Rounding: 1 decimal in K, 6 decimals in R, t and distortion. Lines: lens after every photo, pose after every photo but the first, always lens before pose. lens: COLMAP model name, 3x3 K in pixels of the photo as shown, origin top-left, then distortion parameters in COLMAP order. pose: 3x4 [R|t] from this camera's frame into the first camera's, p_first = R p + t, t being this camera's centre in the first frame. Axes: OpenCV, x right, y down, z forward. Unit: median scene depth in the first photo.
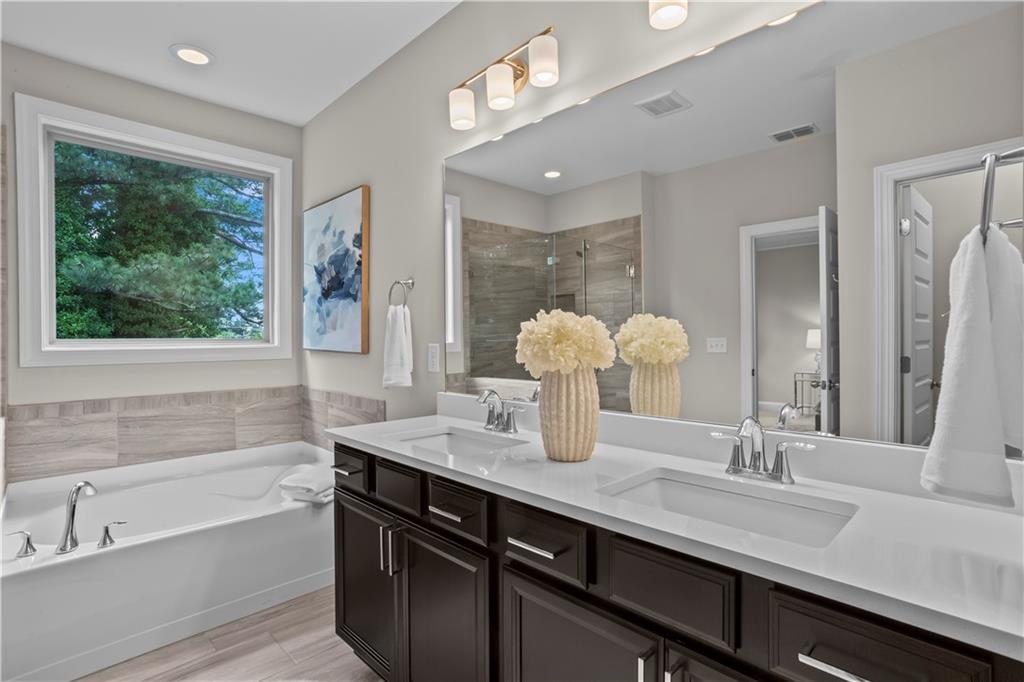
lens RADIAL K [[507.2, 0, 487.8], [0, 507.2, 338.3], [0, 0, 1]] dist [-0.044143, 0.022610]
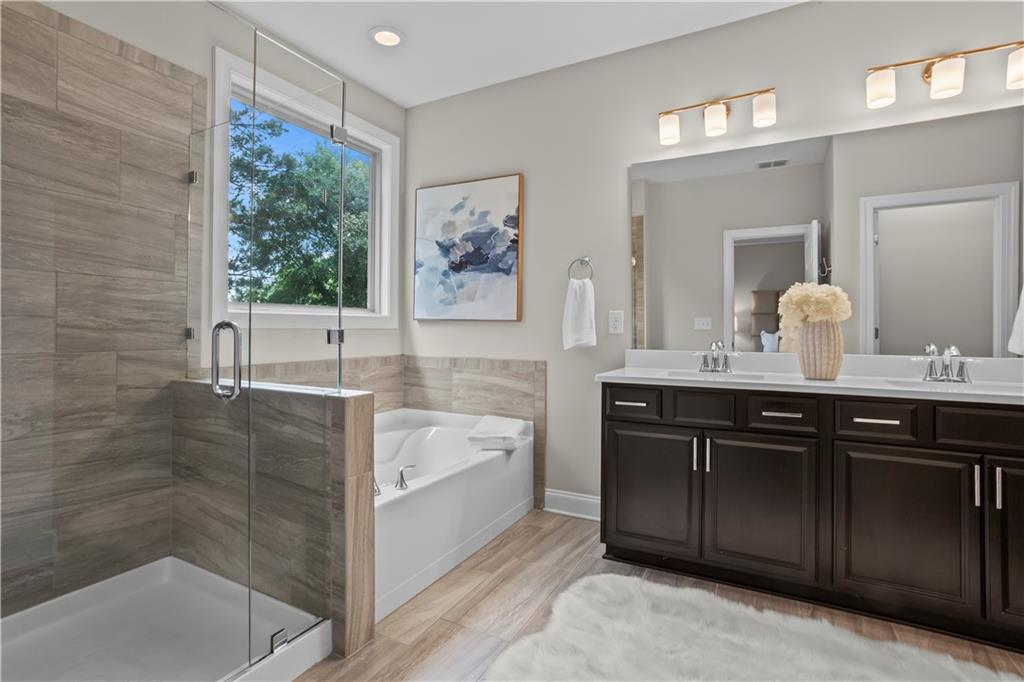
lens RADIAL K [[507.2, 0, 510.1], [0, 507.2, 320.8], [0, 0, 1]] dist [-0.044143, 0.022610]
pose [[0.952664, 0.012296, 0.303776, -0.550442], [-0.008542, 0.999870, -0.013684, 0.041257], [-0.303904, 0.010441, 0.952645, -0.072959]]
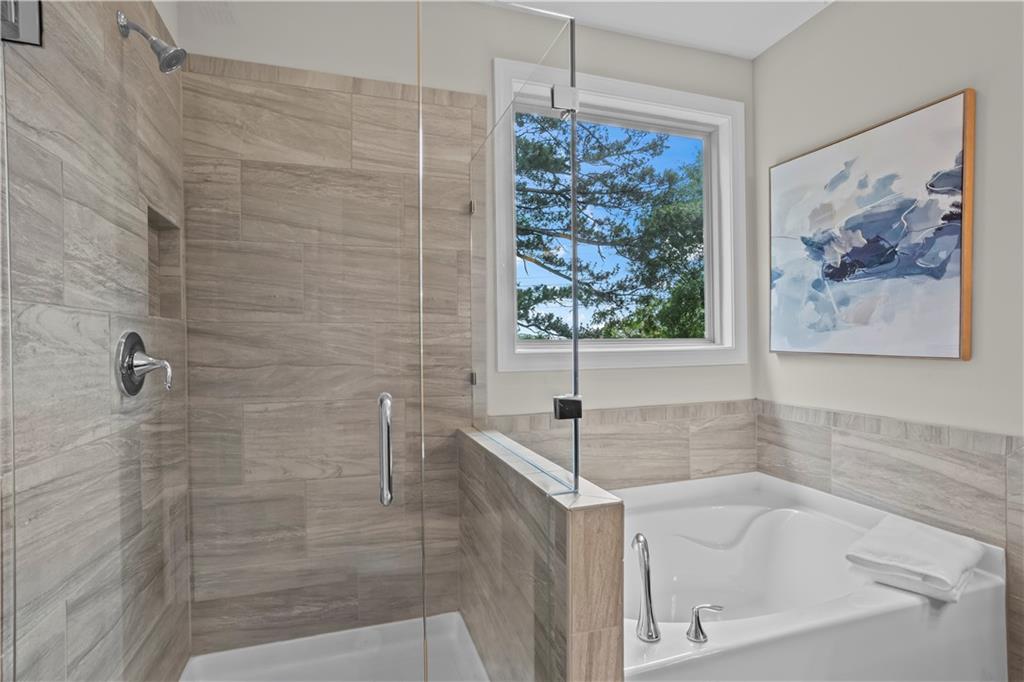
lens RADIAL K [[507.2, 0, 494.0], [0, 507.2, 346.2], [0, 0, 1]] dist [-0.044143, 0.022610]
pose [[0.895159, -0.000082, -0.445746, -0.445652], [0.005626, 0.999922, 0.011115, 0.002976], [0.445711, -0.012457, 0.895090, 0.167009]]
